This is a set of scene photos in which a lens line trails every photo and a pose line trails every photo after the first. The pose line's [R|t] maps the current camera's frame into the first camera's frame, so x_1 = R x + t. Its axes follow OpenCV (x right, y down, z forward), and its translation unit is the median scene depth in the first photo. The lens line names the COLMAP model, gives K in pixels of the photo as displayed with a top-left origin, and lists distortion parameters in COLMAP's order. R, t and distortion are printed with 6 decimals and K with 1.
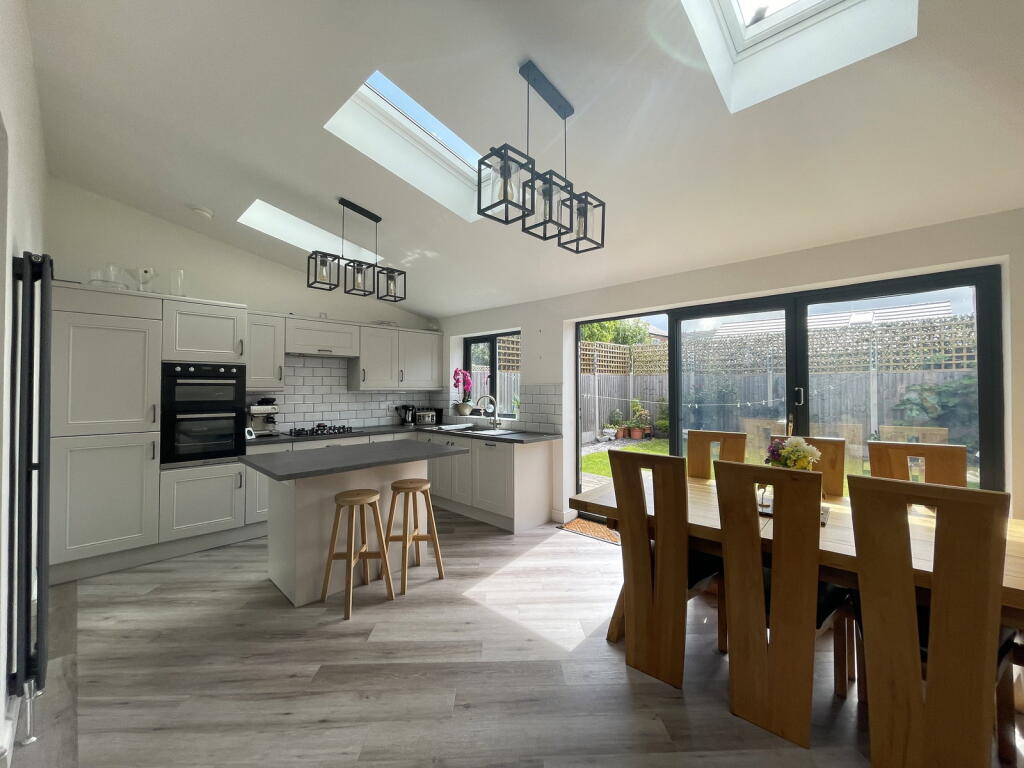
lens RADIAL K [[413.8, 0, 512.3], [0, 413.8, 380.3], [0, 0, 1]] dist [-0.004307, -0.000457]
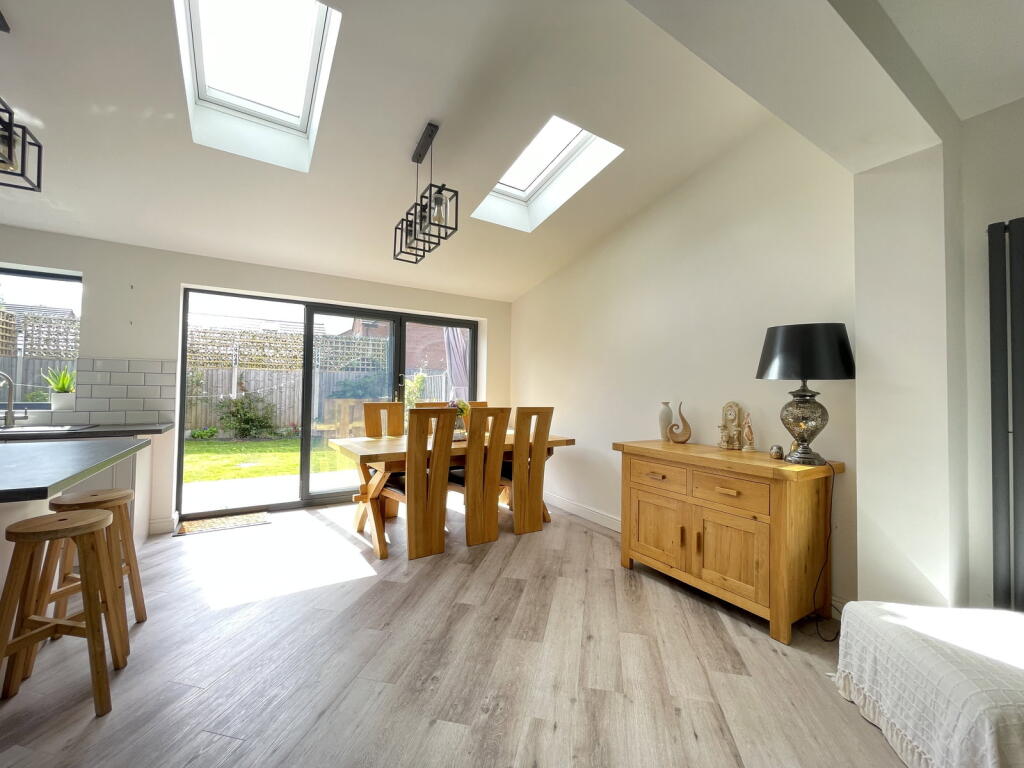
lens RADIAL K [[413.8, 0, 506.4], [0, 413.8, 381.0], [0, 0, 1]] dist [-0.004307, -0.000457]
pose [[0.249379, 0.030971, 0.967911, -0.481391], [-0.032765, 0.999186, -0.023530, 0.045293], [-0.967852, -0.025846, 0.250191, 0.160169]]
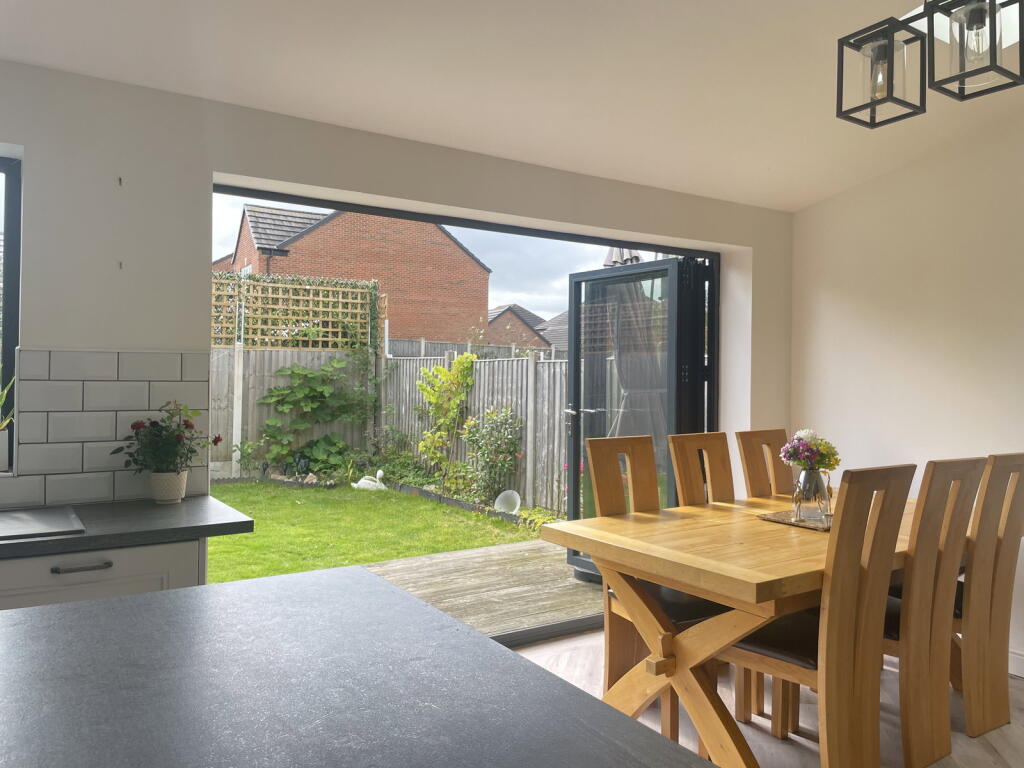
lens RADIAL K [[773.1, 0, 523.0], [0, 773.1, 375.0], [0, 0, 1]] dist [0.037703, -0.007190]
pose [[0.210320, 0.006225, 0.977613, -0.449876], [-0.029675, 0.999560, 0.000019, 0.020050], [-0.977182, -0.029015, 0.210413, 0.571808]]
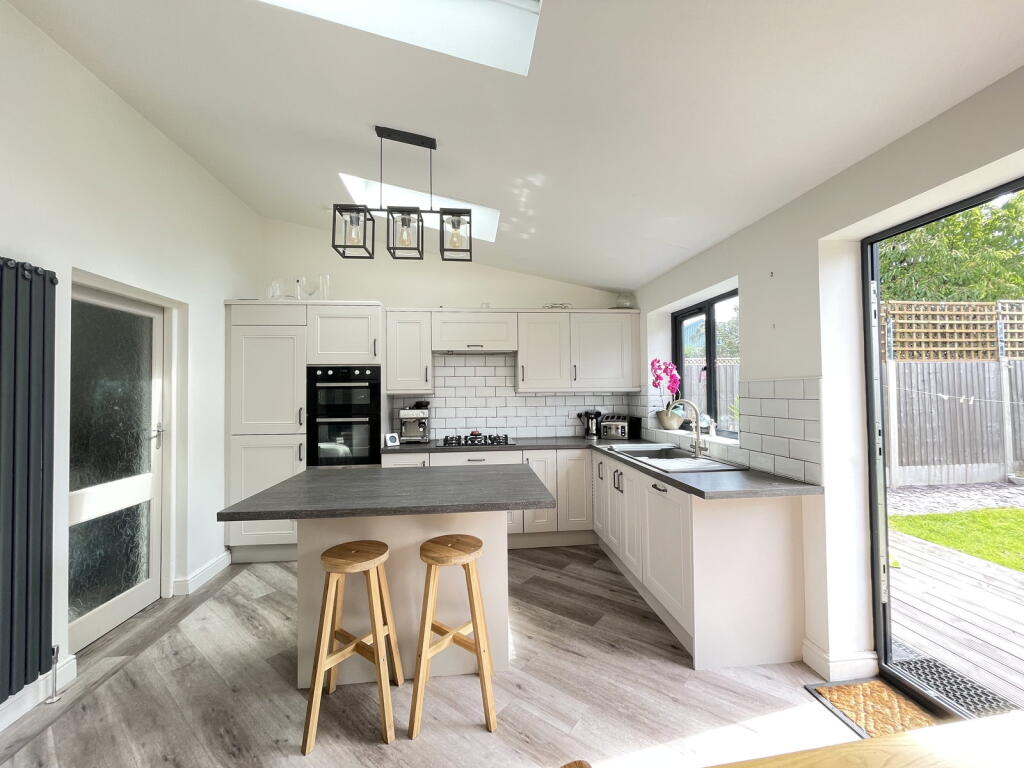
lens RADIAL K [[413.8, 0, 512.1], [0, 413.8, 381.9], [0, 0, 1]] dist [-0.004307, -0.000457]
pose [[0.760430, -0.021764, -0.649055, 0.150839], [0.022892, 0.999715, -0.006703, 0.009716], [0.649017, -0.009761, 0.760712, 0.404927]]
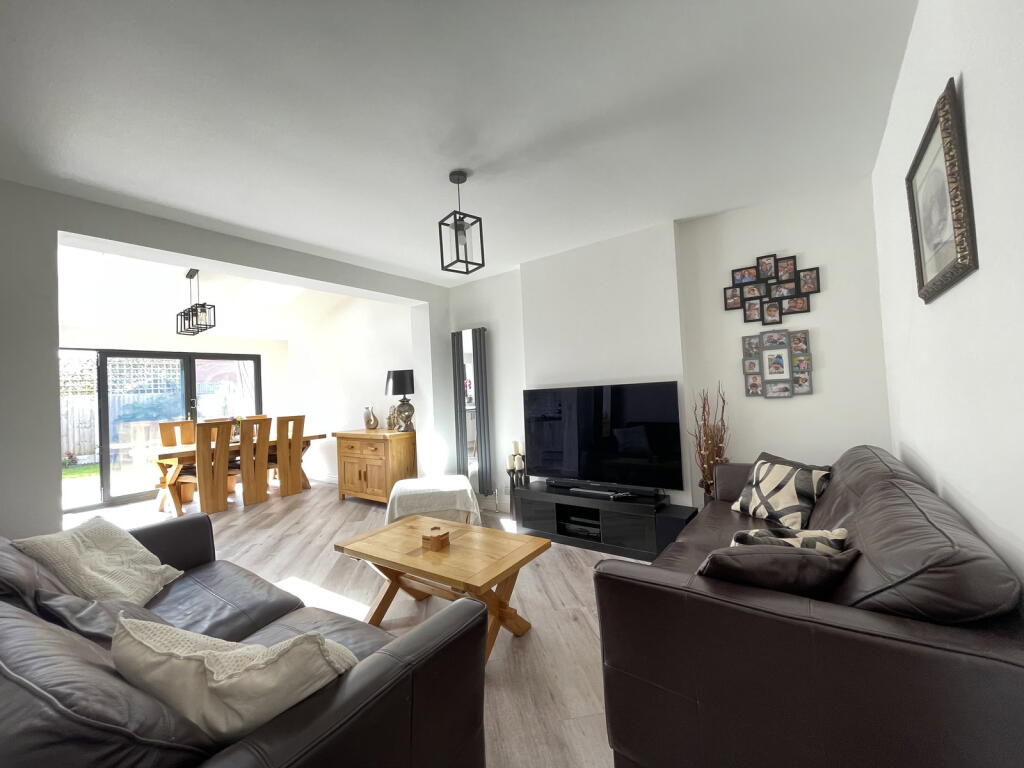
lens RADIAL K [[413.8, 0, 509.4], [0, 413.8, 381.8], [0, 0, 1]] dist [-0.004307, -0.000457]
pose [[-0.122015, 0.031541, 0.992027, -1.040754], [0.032010, 0.999100, -0.027829, 0.026631], [-0.992012, 0.028360, -0.122914, -0.205808]]
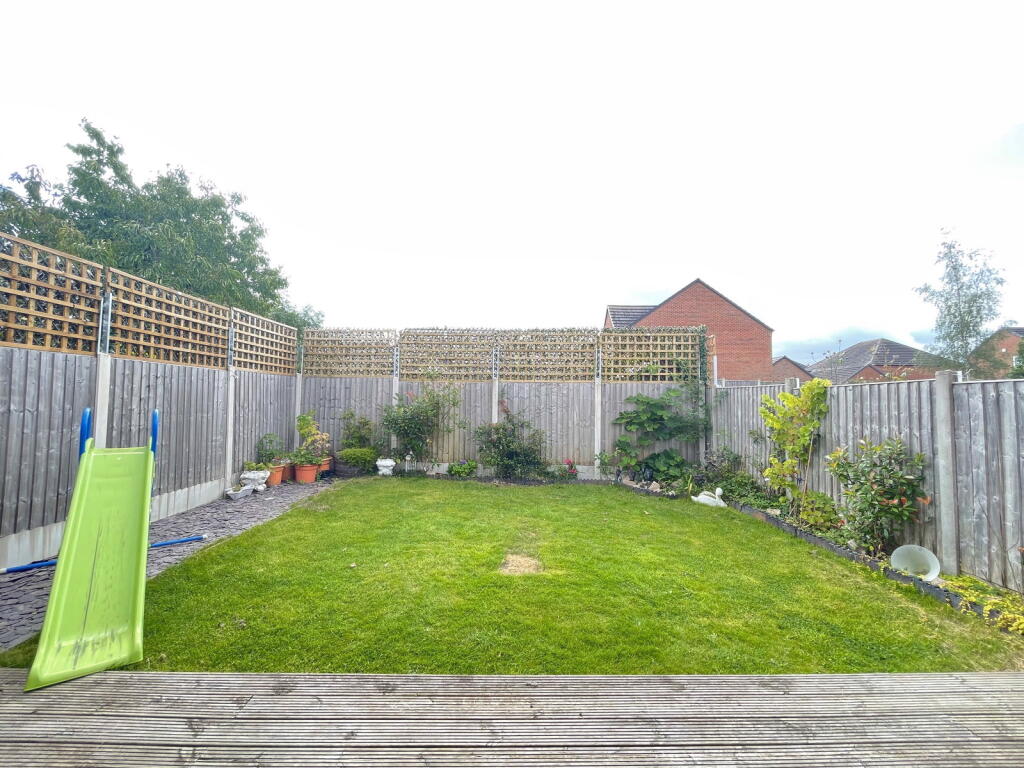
lens RADIAL K [[413.8, 0, 507.9], [0, 413.8, 379.2], [0, 0, 1]] dist [-0.004307, -0.000457]
pose [[0.717729, 0.046192, 0.694788, 0.228219], [-0.023430, 0.998834, -0.042203, 0.031504], [-0.695928, 0.014012, 0.717975, 0.951308]]
